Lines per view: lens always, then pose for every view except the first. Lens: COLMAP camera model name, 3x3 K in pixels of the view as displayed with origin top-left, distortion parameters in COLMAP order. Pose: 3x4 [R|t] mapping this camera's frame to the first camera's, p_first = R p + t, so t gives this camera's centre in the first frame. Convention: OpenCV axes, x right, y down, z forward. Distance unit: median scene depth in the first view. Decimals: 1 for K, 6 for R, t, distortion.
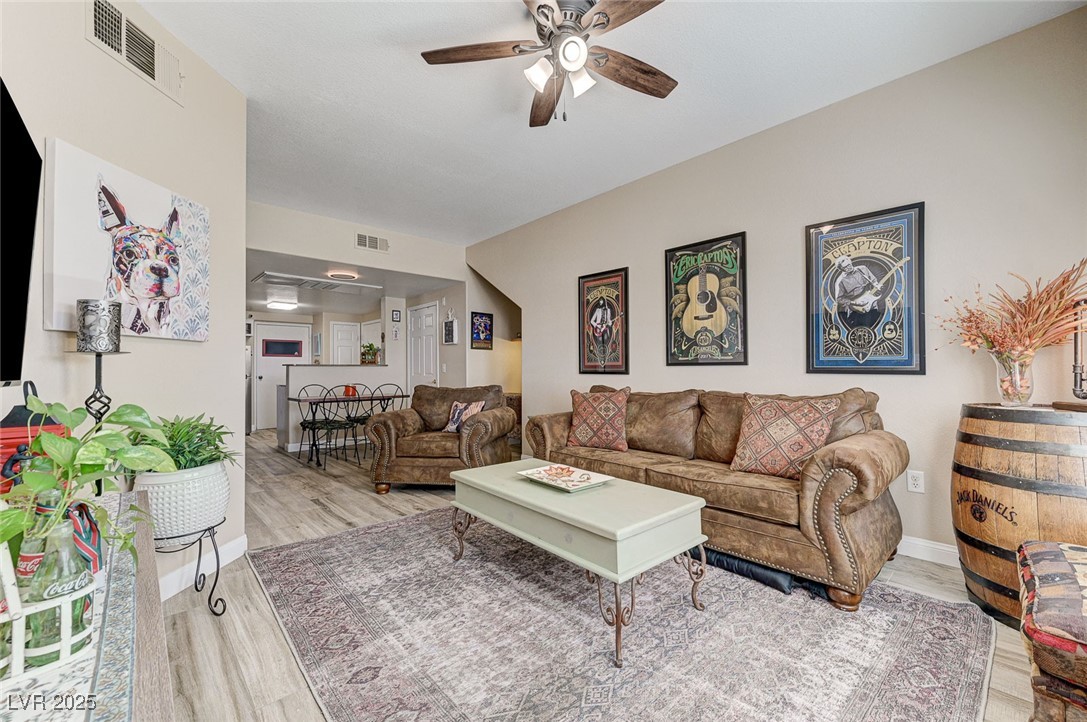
lens RADIAL K [[436.4, 0, 549.4], [0, 436.4, 366.5], [0, 0, 1]] dist [0.008210, -0.001902]
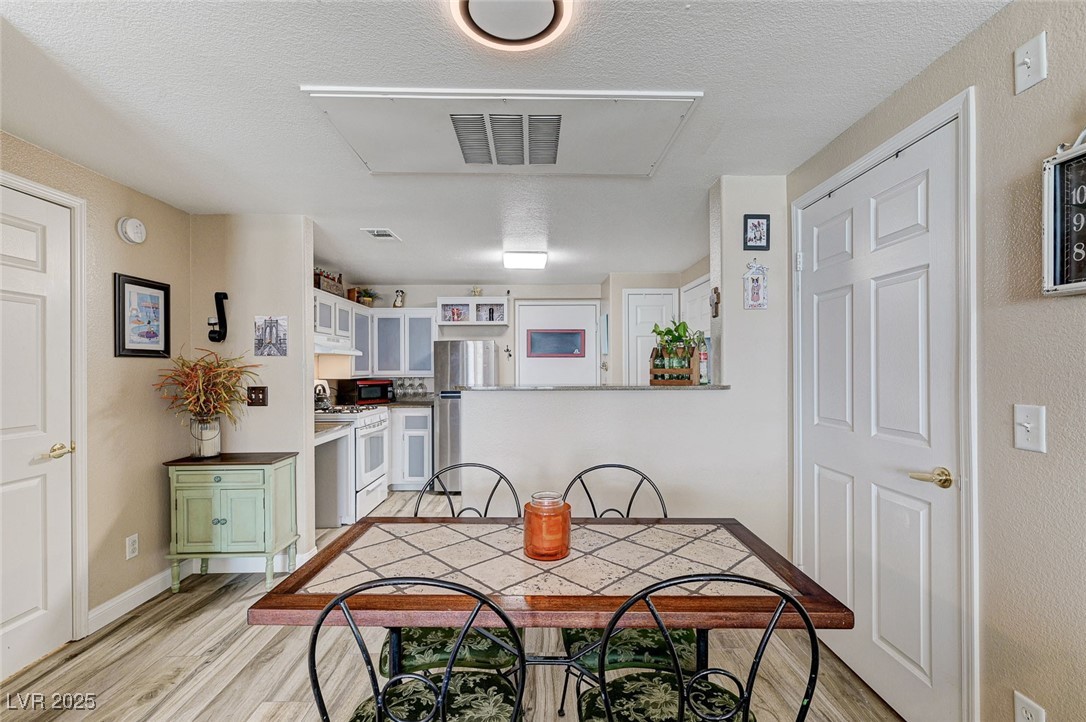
lens RADIAL K [[471.3, 0, 541.7], [0, 471.3, 365.6], [0, 0, 1]] dist [0.001192, 0.000055]
pose [[0.730898, 0.004711, -0.682470, -0.458255], [0.003407, 0.999939, 0.010551, -0.044726], [0.682478, -0.010037, 0.730837, 1.277002]]
